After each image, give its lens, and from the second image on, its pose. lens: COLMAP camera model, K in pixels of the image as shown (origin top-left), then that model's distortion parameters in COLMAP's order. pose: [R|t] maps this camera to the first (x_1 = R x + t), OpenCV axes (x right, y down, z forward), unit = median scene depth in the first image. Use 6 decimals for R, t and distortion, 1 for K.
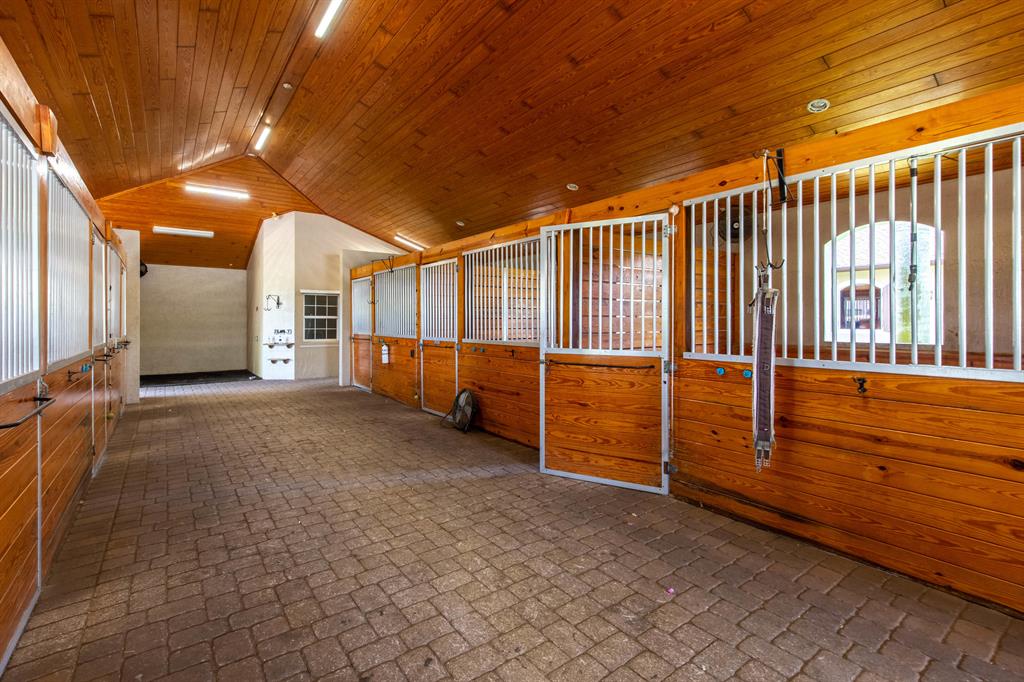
lens RADIAL K [[468.6, 0, 506.9], [0, 468.6, 329.4], [0, 0, 1]] dist [0.014026, -0.000020]
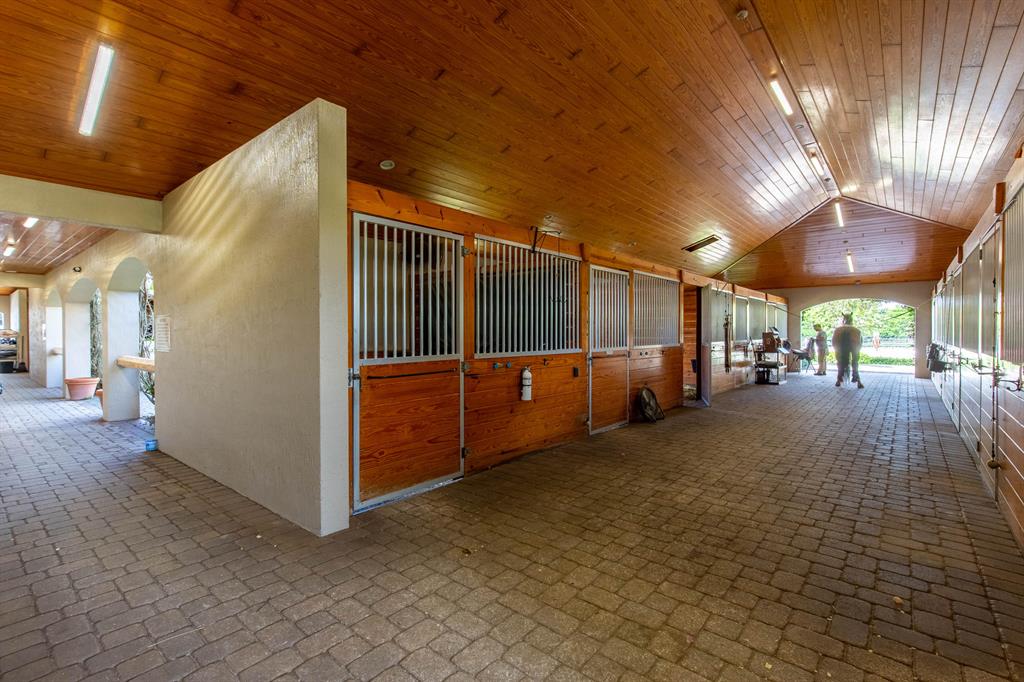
lens RADIAL K [[468.6, 0, 506.9], [0, 468.6, 329.4], [0, 0, 1]] dist [0.014026, -0.000020]
pose [[-0.231705, -0.004703, 0.972775, -0.831230], [0.006331, 0.999960, 0.006342, -0.022187], [-0.972766, 0.007628, -0.231666, 1.160550]]
